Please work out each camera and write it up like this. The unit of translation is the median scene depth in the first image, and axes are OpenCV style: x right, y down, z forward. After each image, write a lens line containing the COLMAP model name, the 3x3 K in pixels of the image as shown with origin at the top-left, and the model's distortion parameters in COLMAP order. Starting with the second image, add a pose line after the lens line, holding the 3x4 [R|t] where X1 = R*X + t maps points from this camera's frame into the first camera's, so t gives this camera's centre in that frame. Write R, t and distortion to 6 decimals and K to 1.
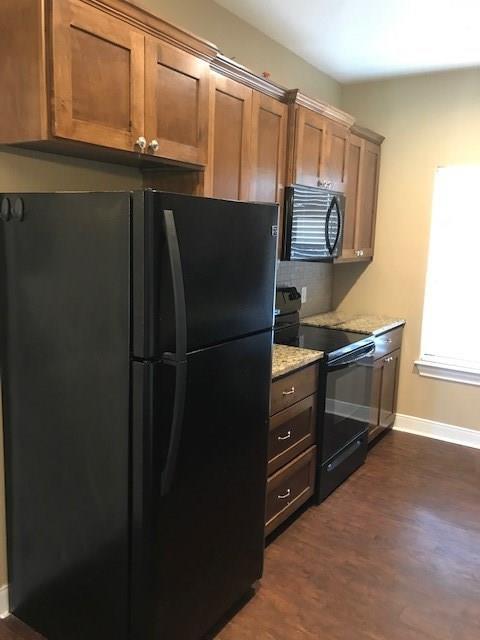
lens RADIAL K [[520.4, 0, 257.5], [0, 520.4, 318.4], [0, 0, 1]] dist [0.013090, 0.001269]
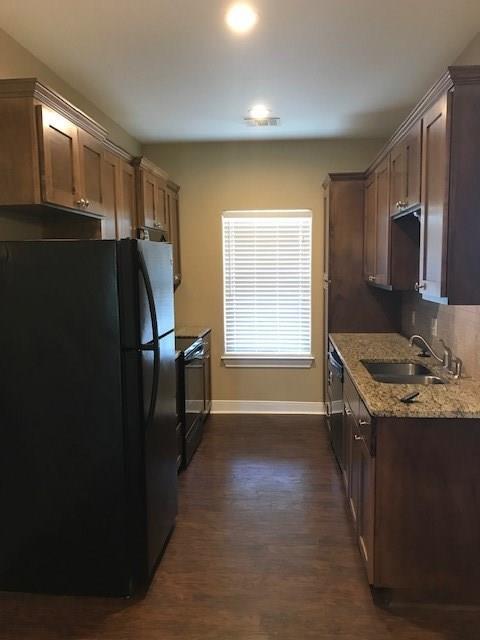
lens RADIAL K [[520.4, 0, 257.5], [0, 520.4, 318.4], [0, 0, 1]] dist [0.013090, 0.001269]
pose [[0.871949, -0.099521, 0.479376, -0.310977], [0.124845, 0.991951, -0.021150, 0.033950], [-0.473412, 0.078290, 0.877355, -0.251333]]
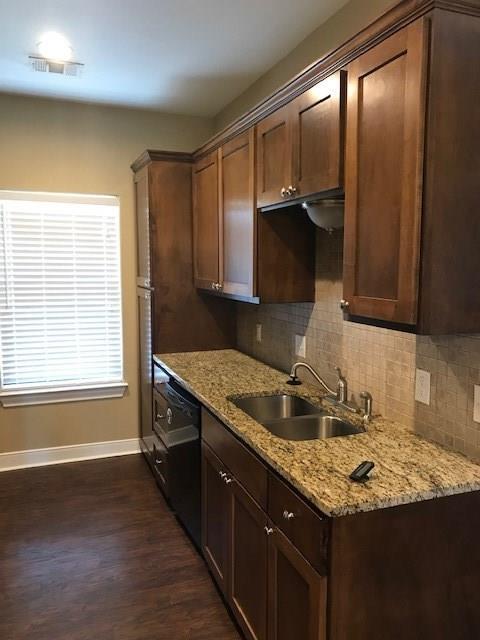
lens RADIAL K [[520.4, 0, 257.5], [0, 520.4, 318.4], [0, 0, 1]] dist [0.013090, 0.001269]
pose [[0.576241, -0.125377, 0.807606, -0.219606], [0.151487, 0.987425, 0.045204, -0.029698], [-0.803118, 0.096293, 0.587988, 0.091282]]
